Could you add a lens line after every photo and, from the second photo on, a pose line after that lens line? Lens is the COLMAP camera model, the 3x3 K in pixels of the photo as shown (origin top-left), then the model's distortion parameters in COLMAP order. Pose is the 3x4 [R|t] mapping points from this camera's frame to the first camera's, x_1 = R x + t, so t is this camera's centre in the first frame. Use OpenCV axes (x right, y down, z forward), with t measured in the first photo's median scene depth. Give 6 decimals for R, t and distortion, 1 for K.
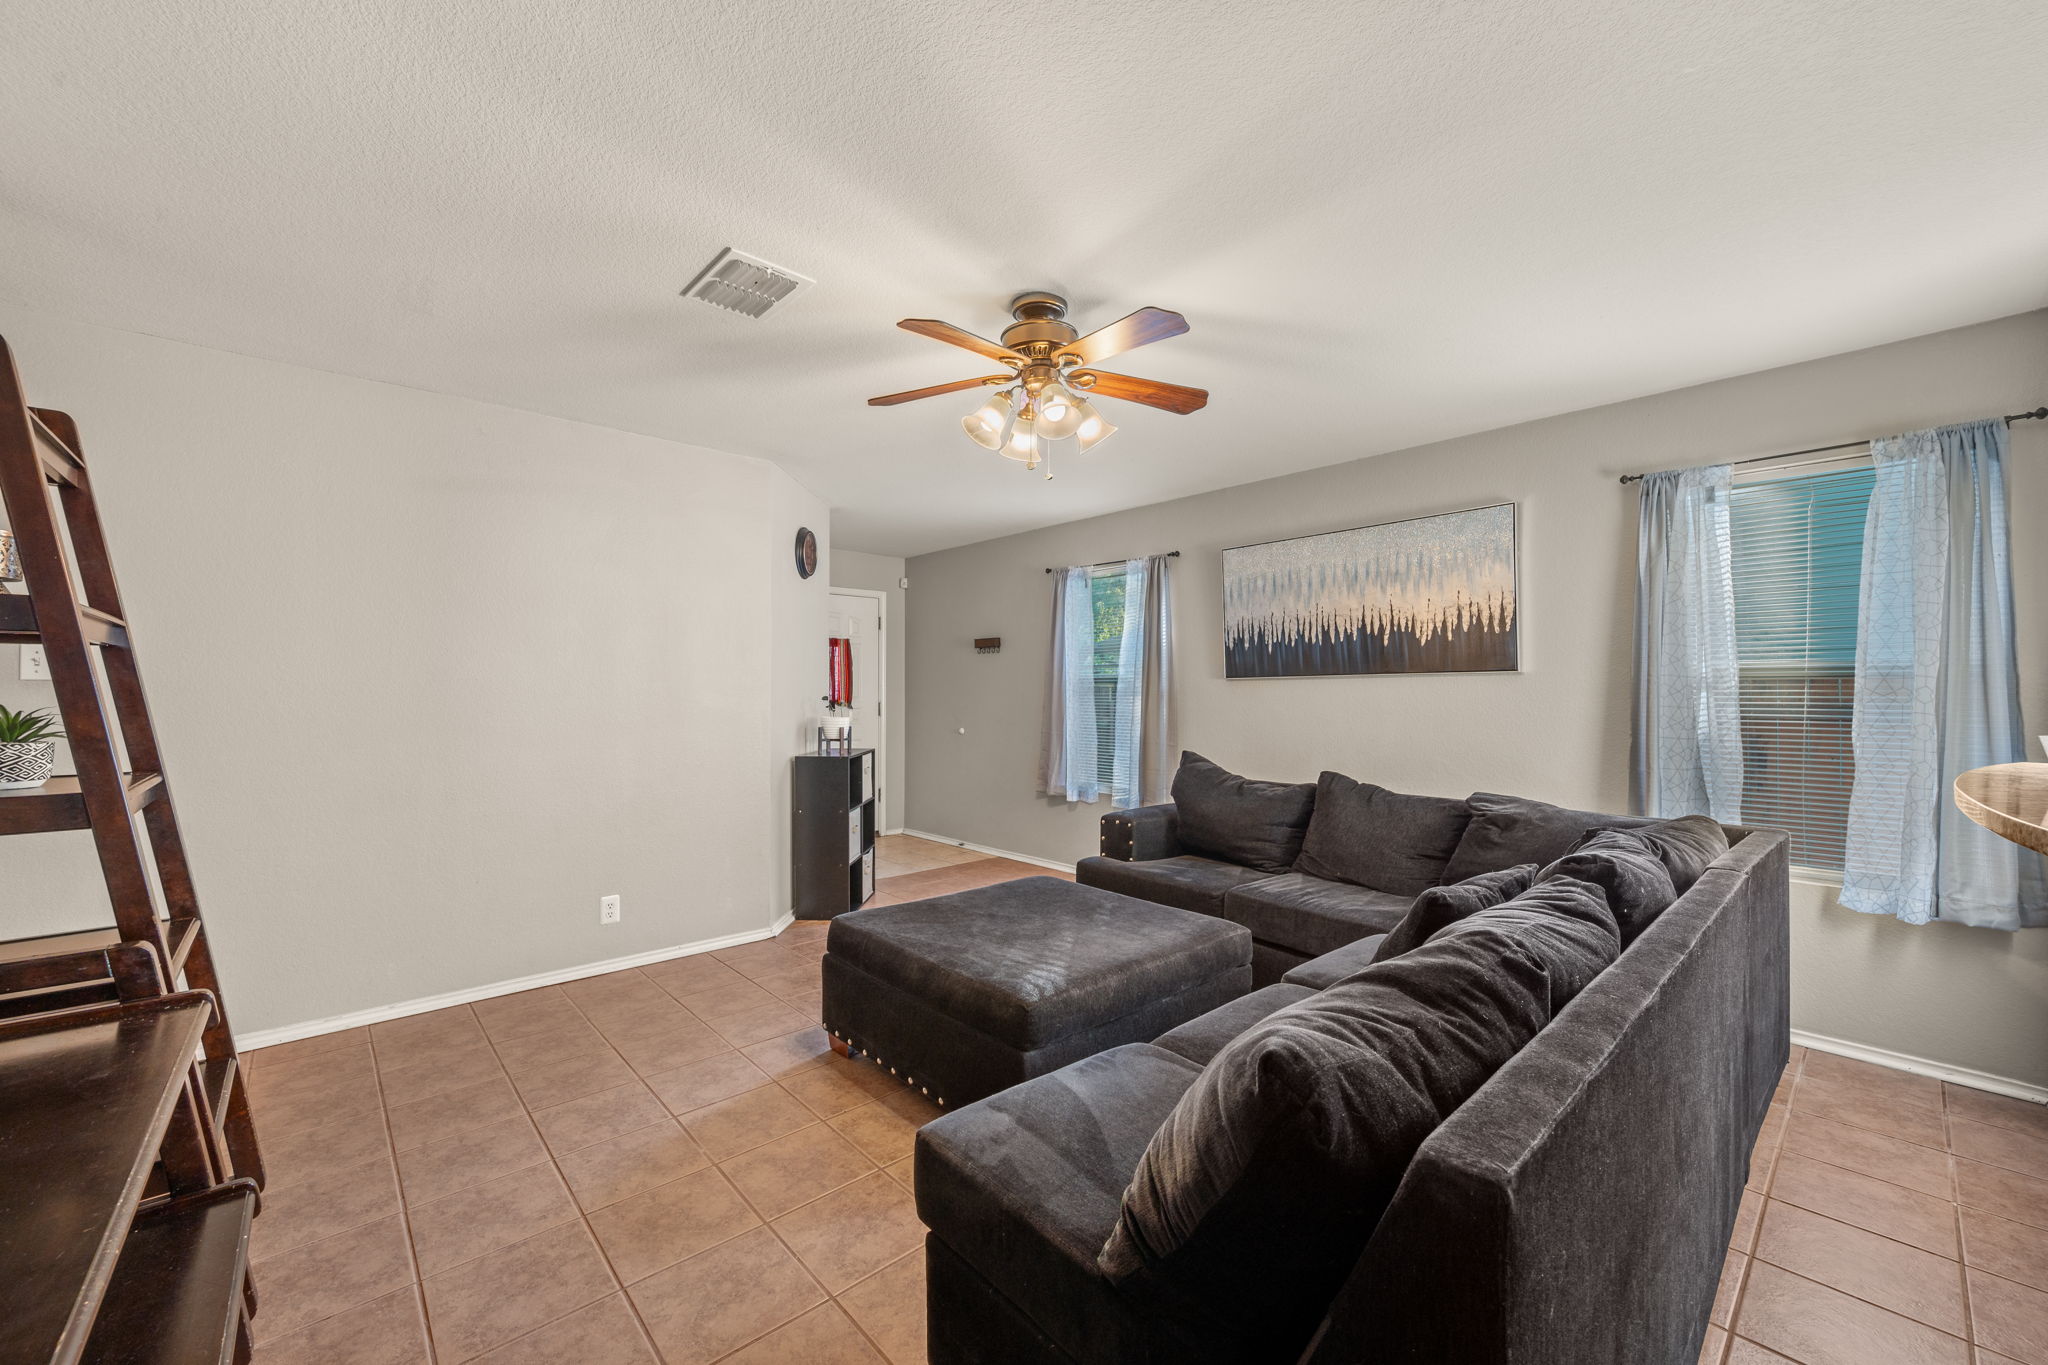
lens RADIAL K [[797.9, 0, 1023.7], [0, 797.9, 687.7], [0, 0, 1]] dist [-0.000120, -0.000289]
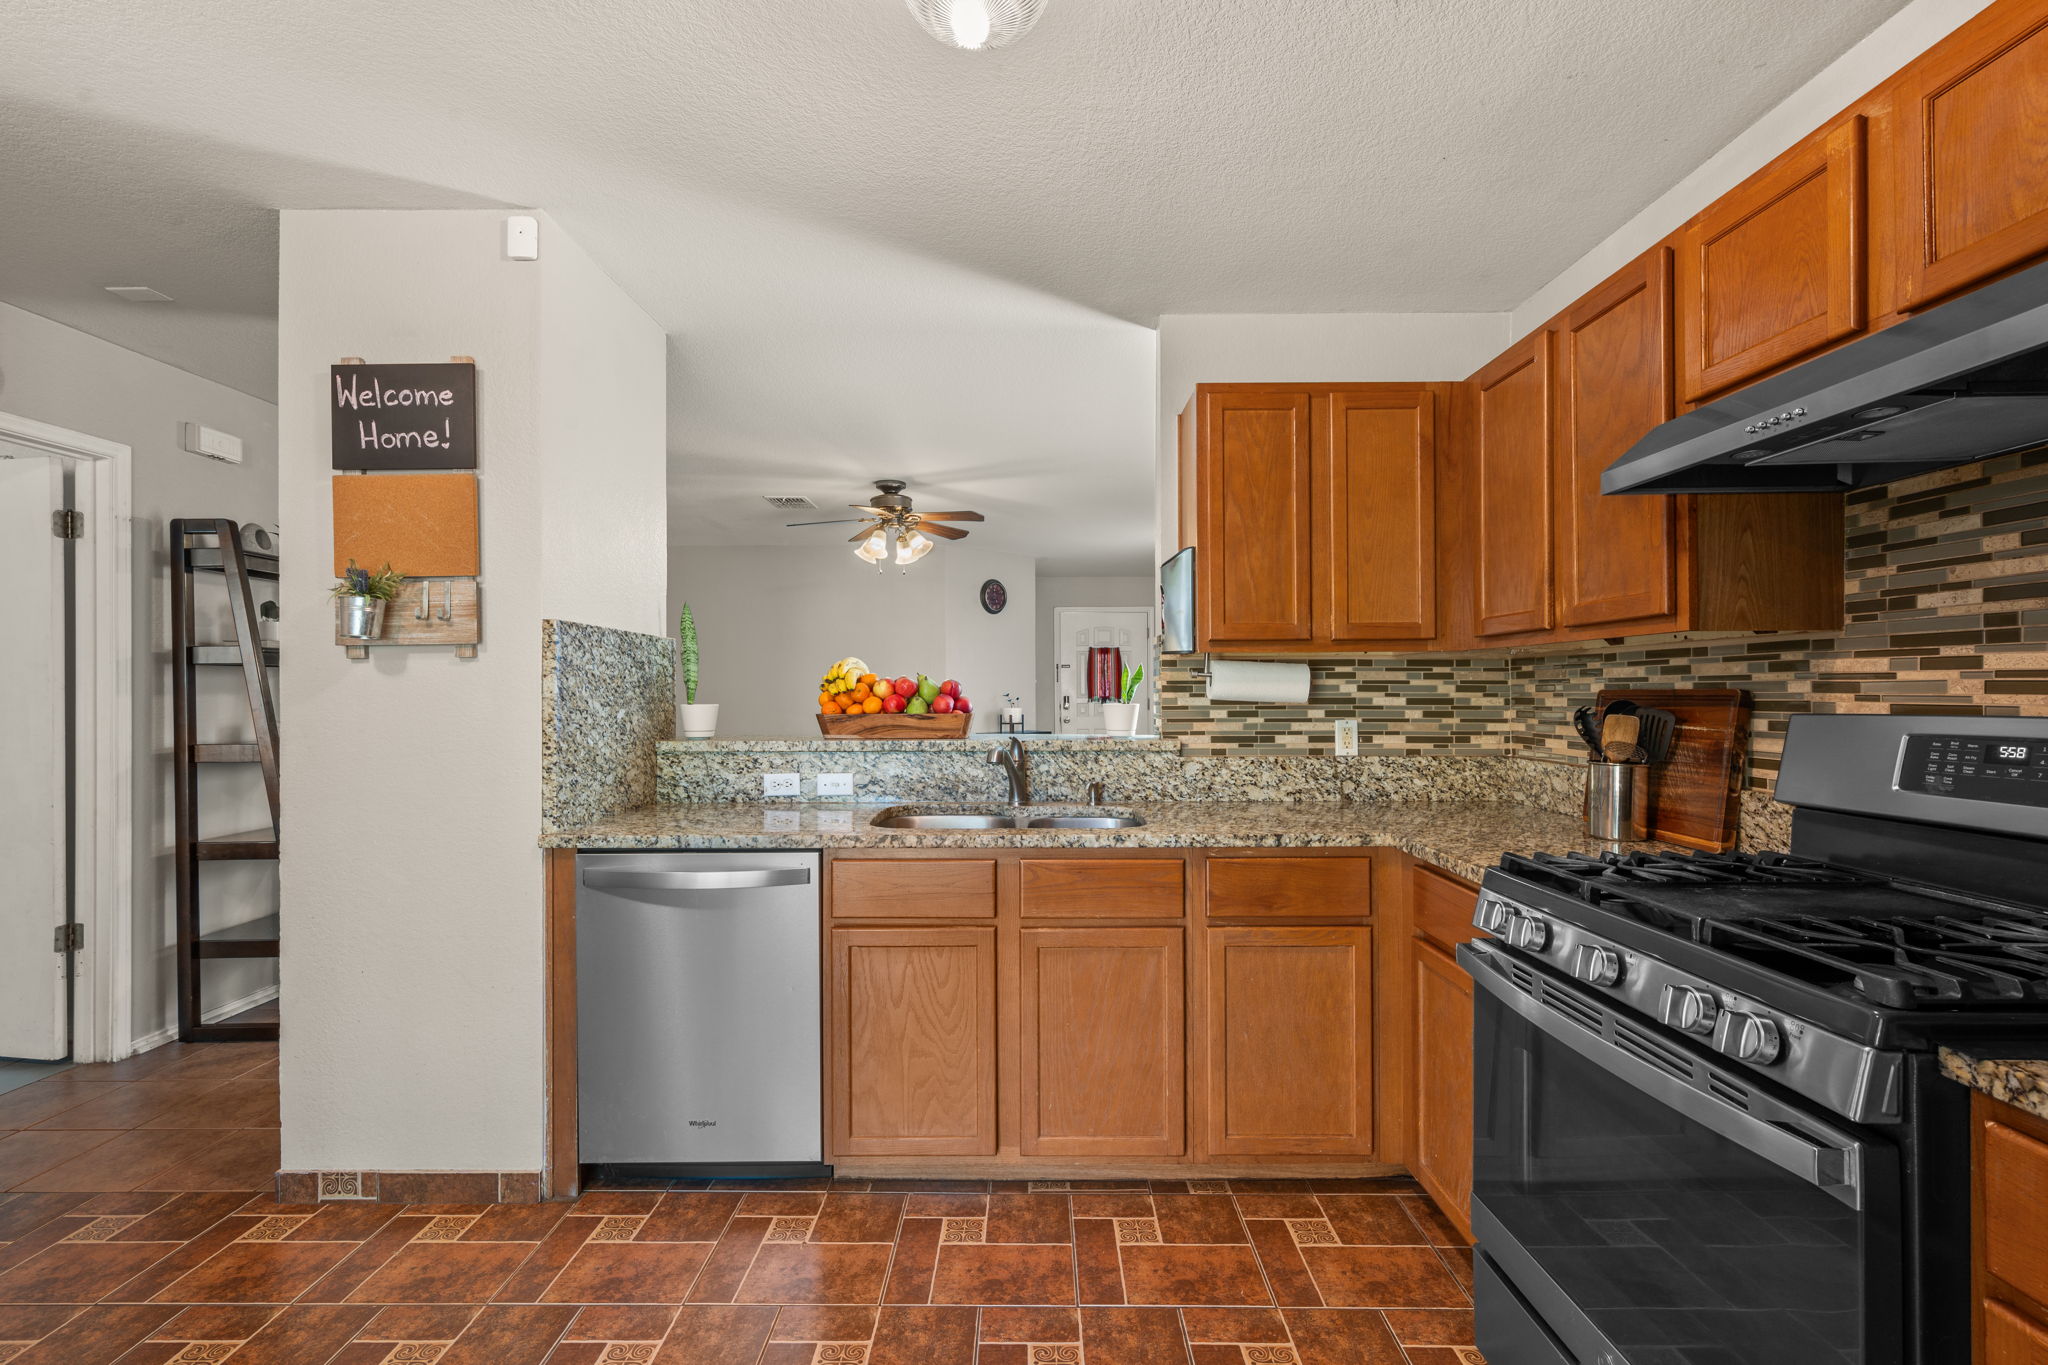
lens RADIAL K [[875.2, 0, 1021.0], [0, 875.2, 687.5], [0, 0, 1]] dist [0.000727, -0.000281]
pose [[0.736750, -0.005508, -0.676143, 0.999635], [0.006964, 0.999976, -0.000558, 0.001182], [0.676129, -0.004298, 0.736770, -0.186117]]
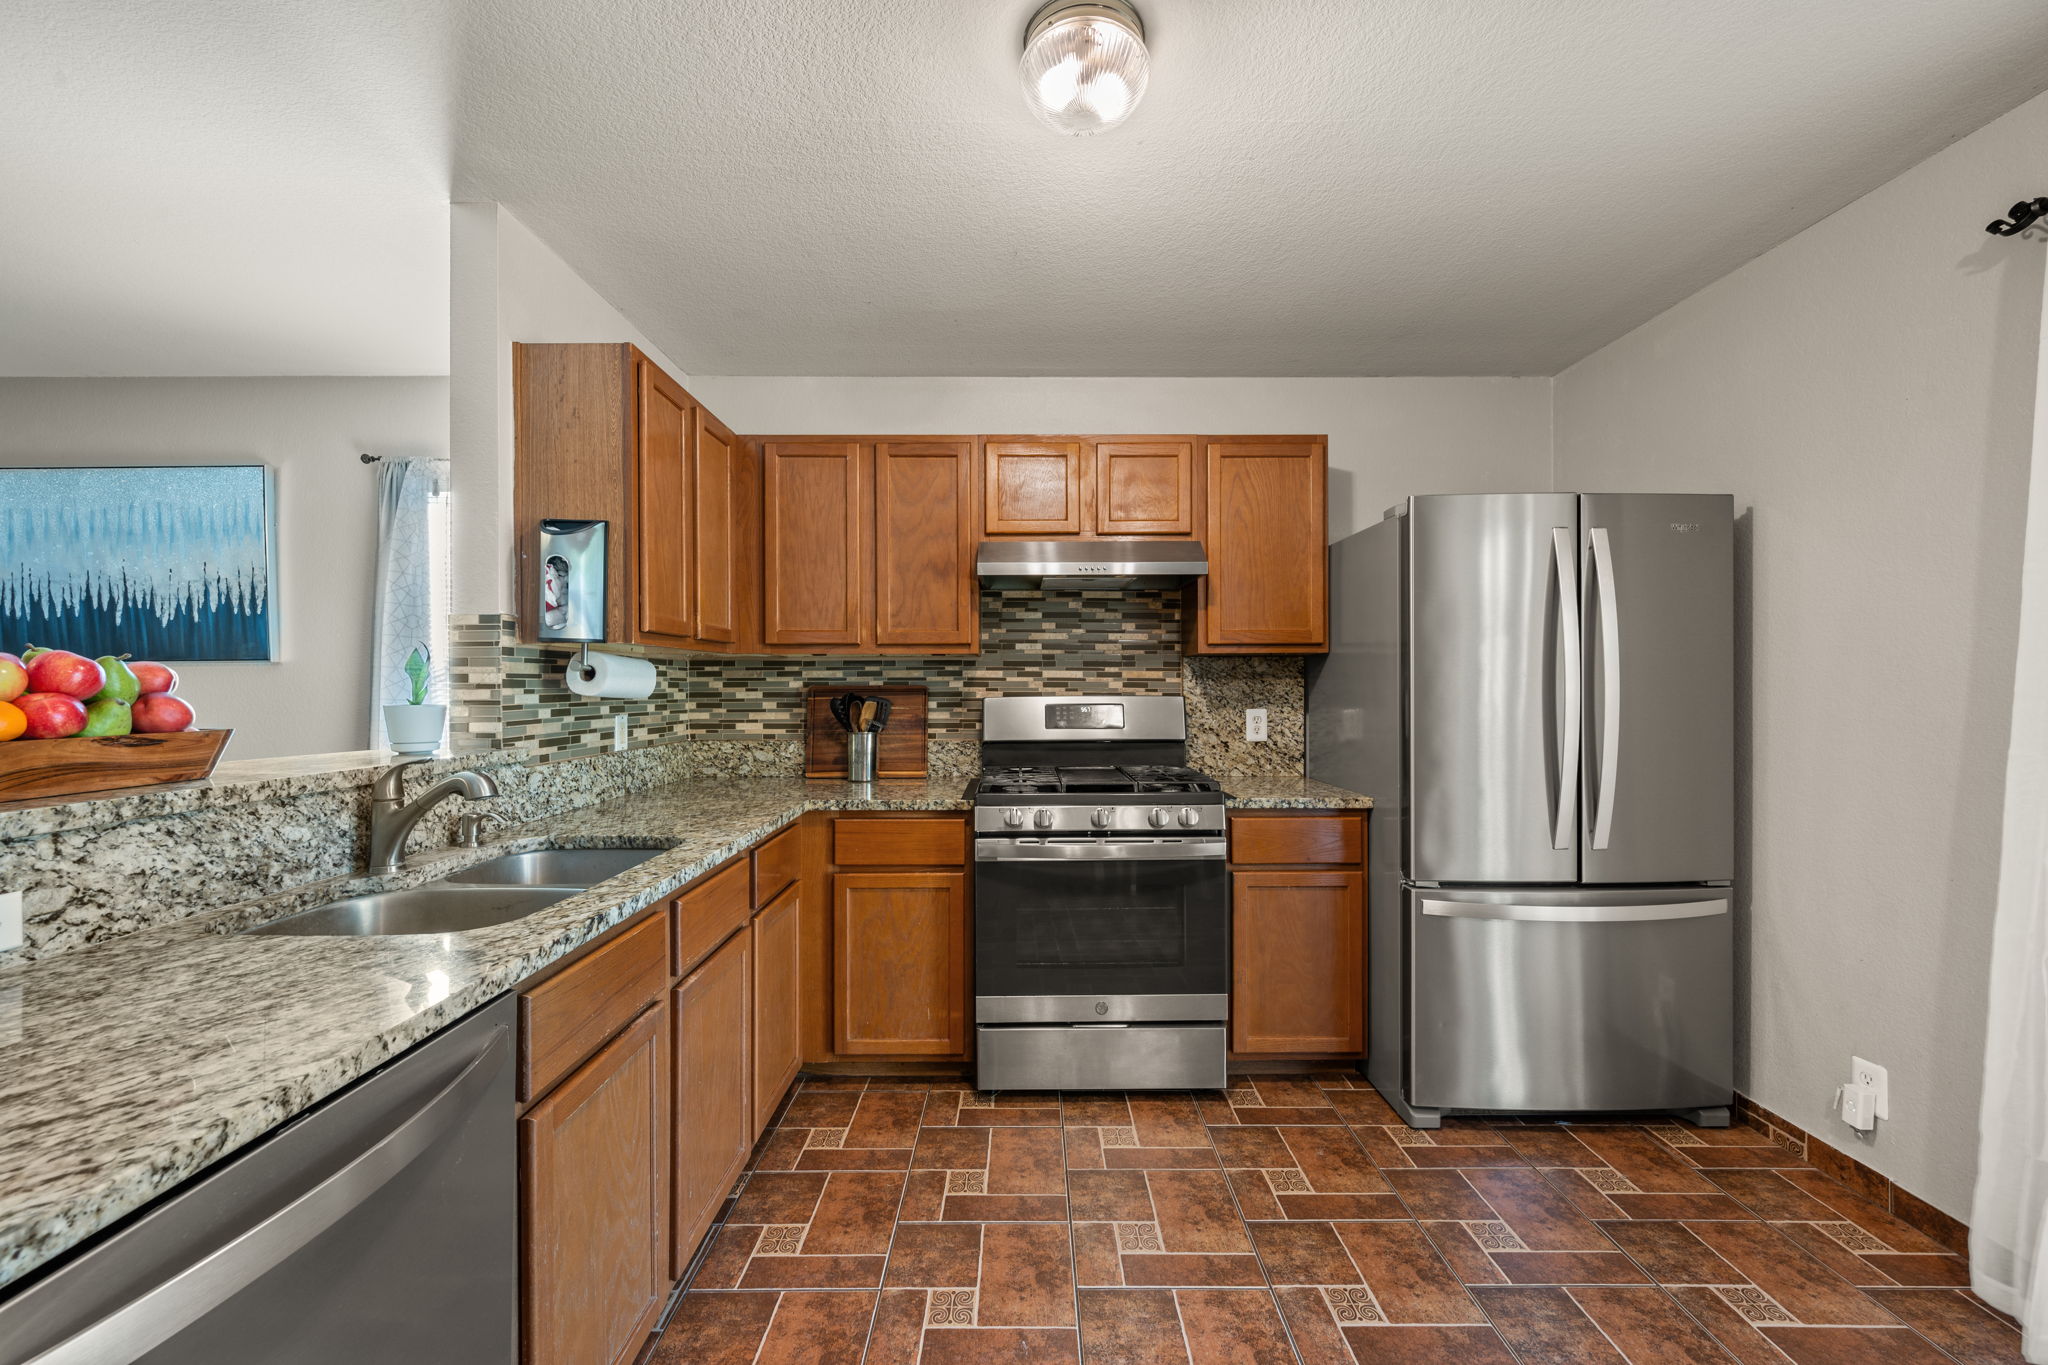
lens RADIAL K [[797.9, 0, 1023.7], [0, 797.9, 687.7], [0, 0, 1]] dist [-0.000120, -0.000289]
pose [[0.668435, -0.004192, 0.743759, 0.458131], [-0.001410, 0.999975, 0.006904, 0.001314], [-0.743769, -0.005664, 0.668413, -0.169211]]
